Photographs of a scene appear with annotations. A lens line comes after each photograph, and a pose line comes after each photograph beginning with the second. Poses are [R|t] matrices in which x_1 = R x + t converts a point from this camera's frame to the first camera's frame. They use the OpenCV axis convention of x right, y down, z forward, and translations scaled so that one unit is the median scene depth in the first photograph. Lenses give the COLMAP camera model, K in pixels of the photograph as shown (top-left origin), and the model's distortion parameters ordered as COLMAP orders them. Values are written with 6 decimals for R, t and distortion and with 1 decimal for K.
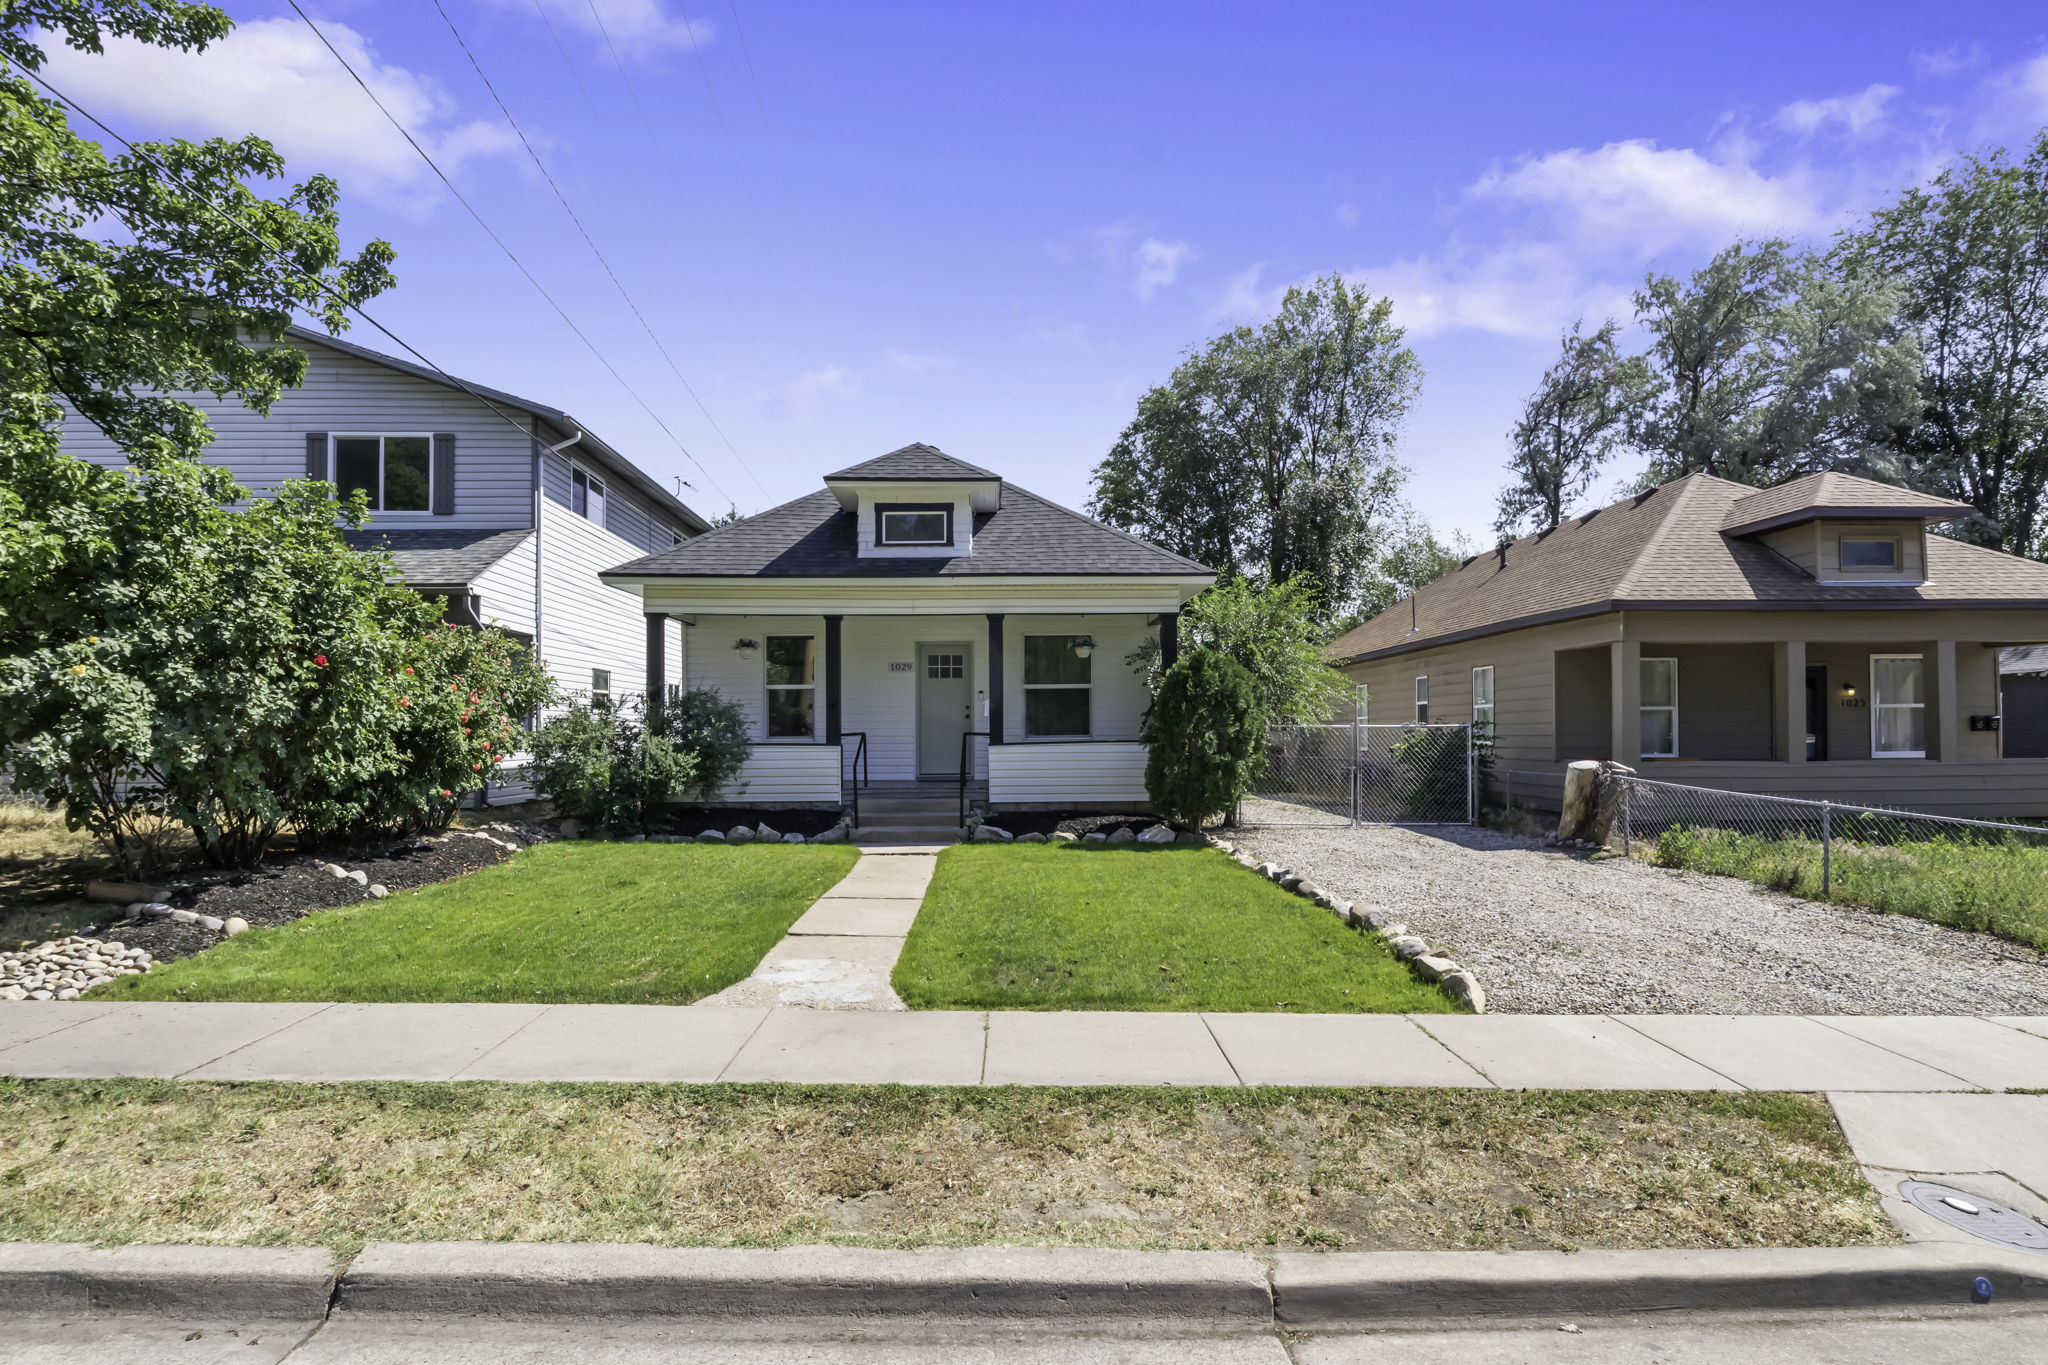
lens RADIAL K [[1035.2, 0, 1032.0], [0, 1035.2, 727.1], [0, 0, 1]] dist [-0.012340, 0.002471]
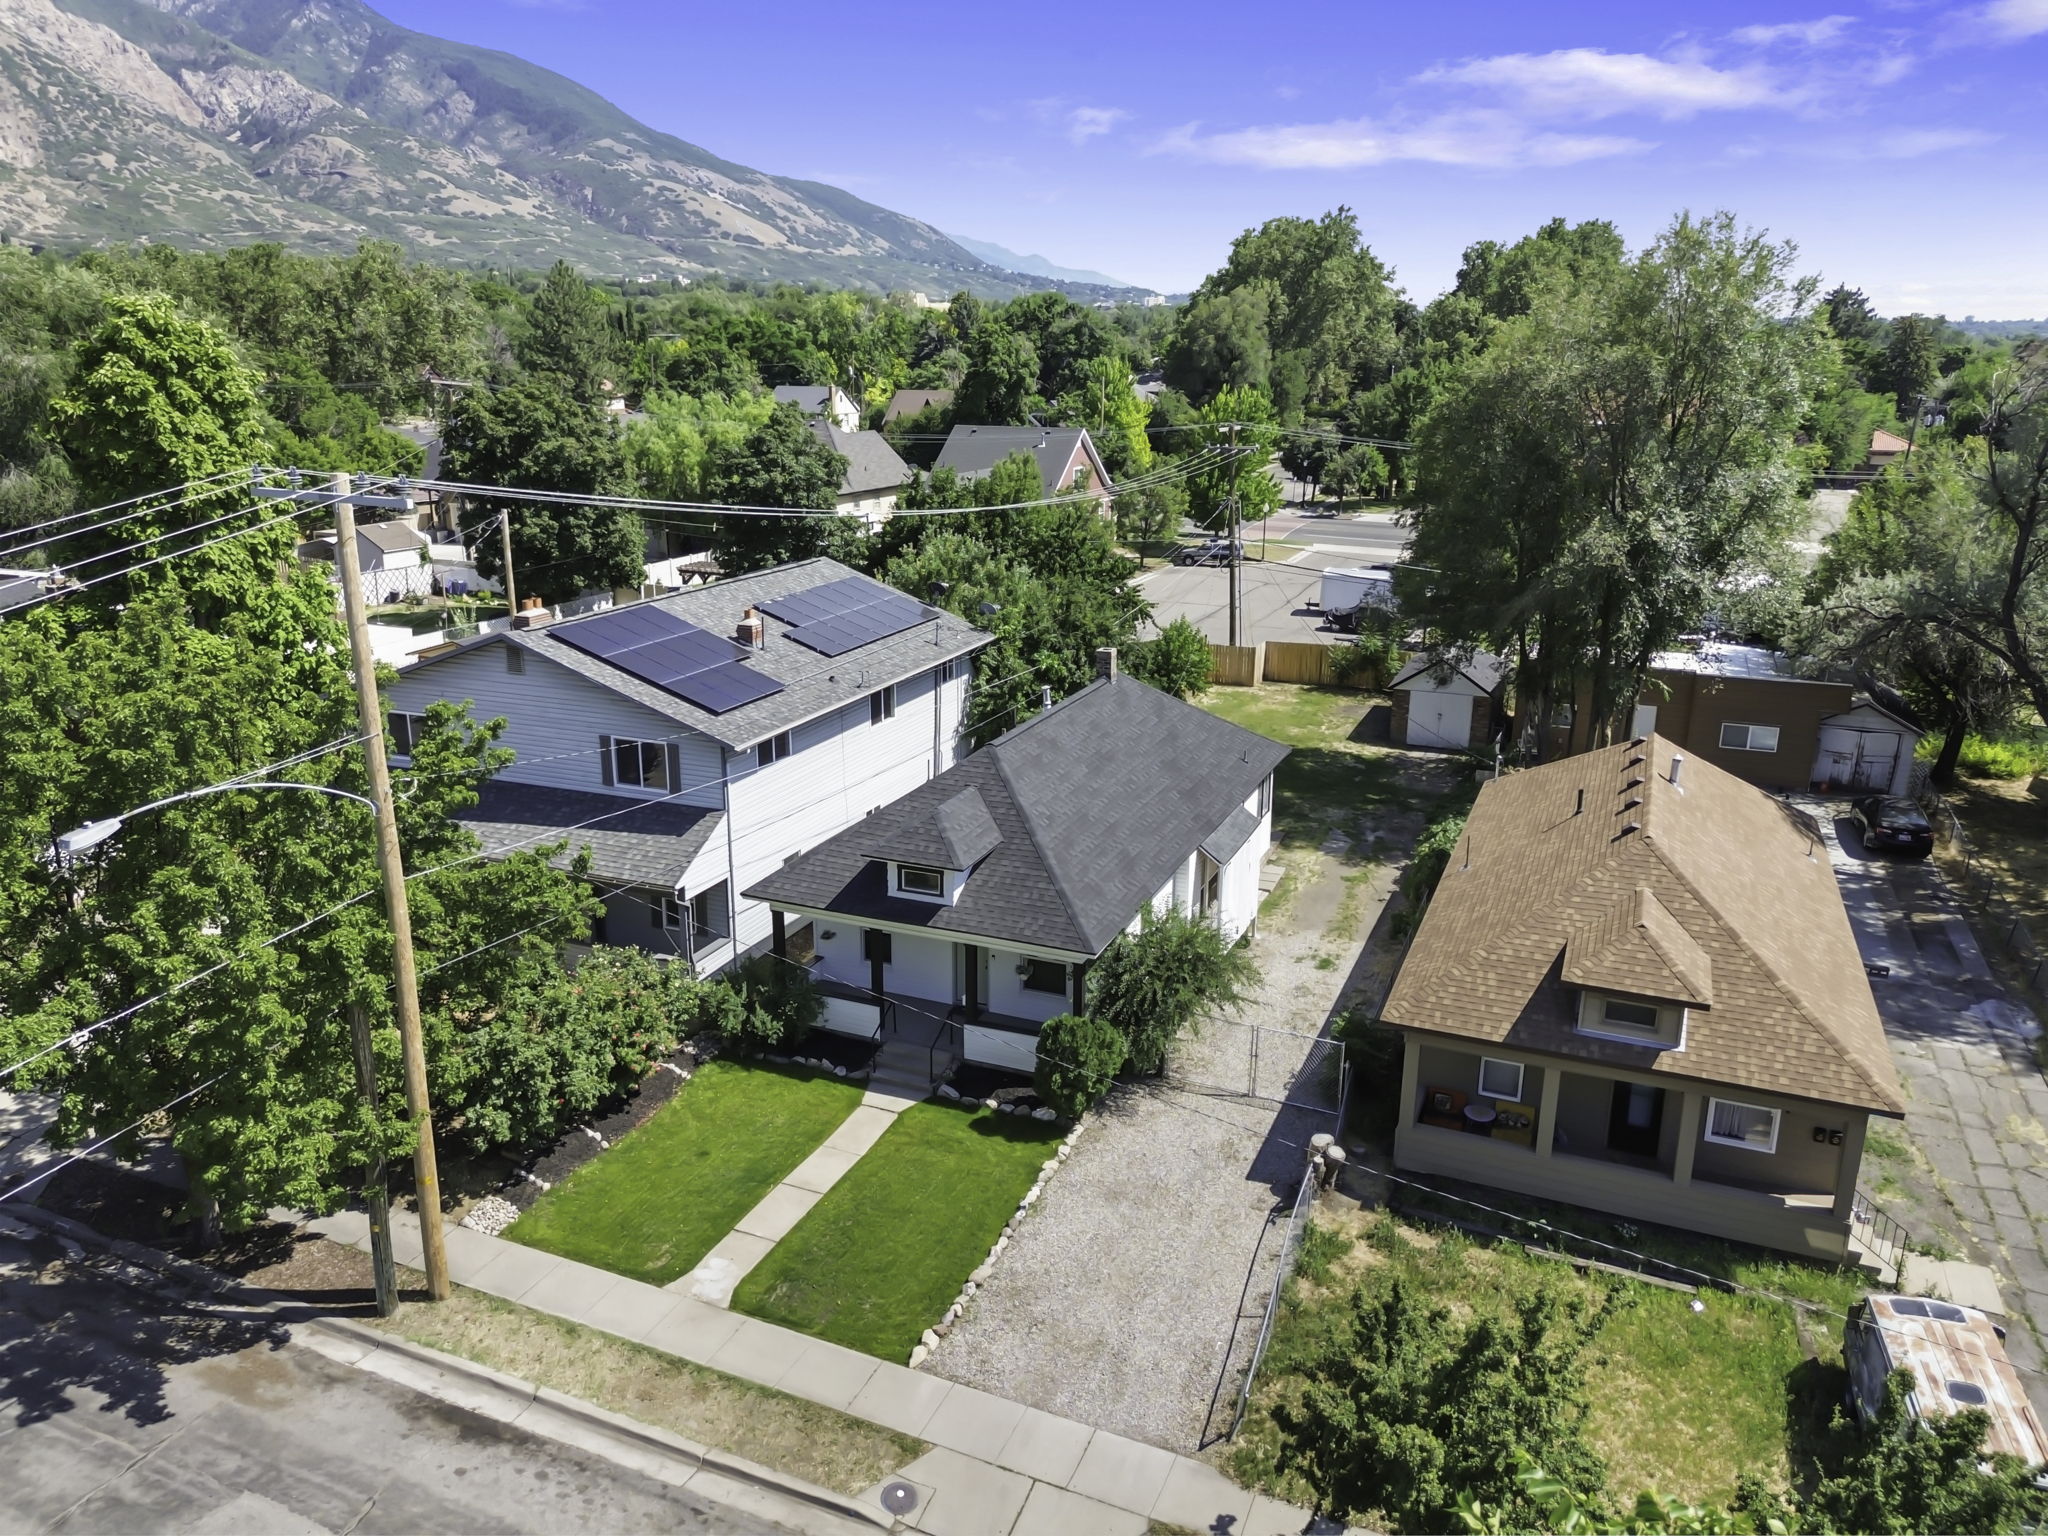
lens RADIAL K [[1454.7, 0, 1028.8], [0, 1454.7, 755.2], [0, 0, 1]] dist [0.060799, -0.048640]
pose [[0.907283, 0.124898, -0.401545, 0.916681], [-0.008623, 0.960200, 0.279182, -1.029119], [0.420432, -0.249834, 0.872250, -0.789631]]
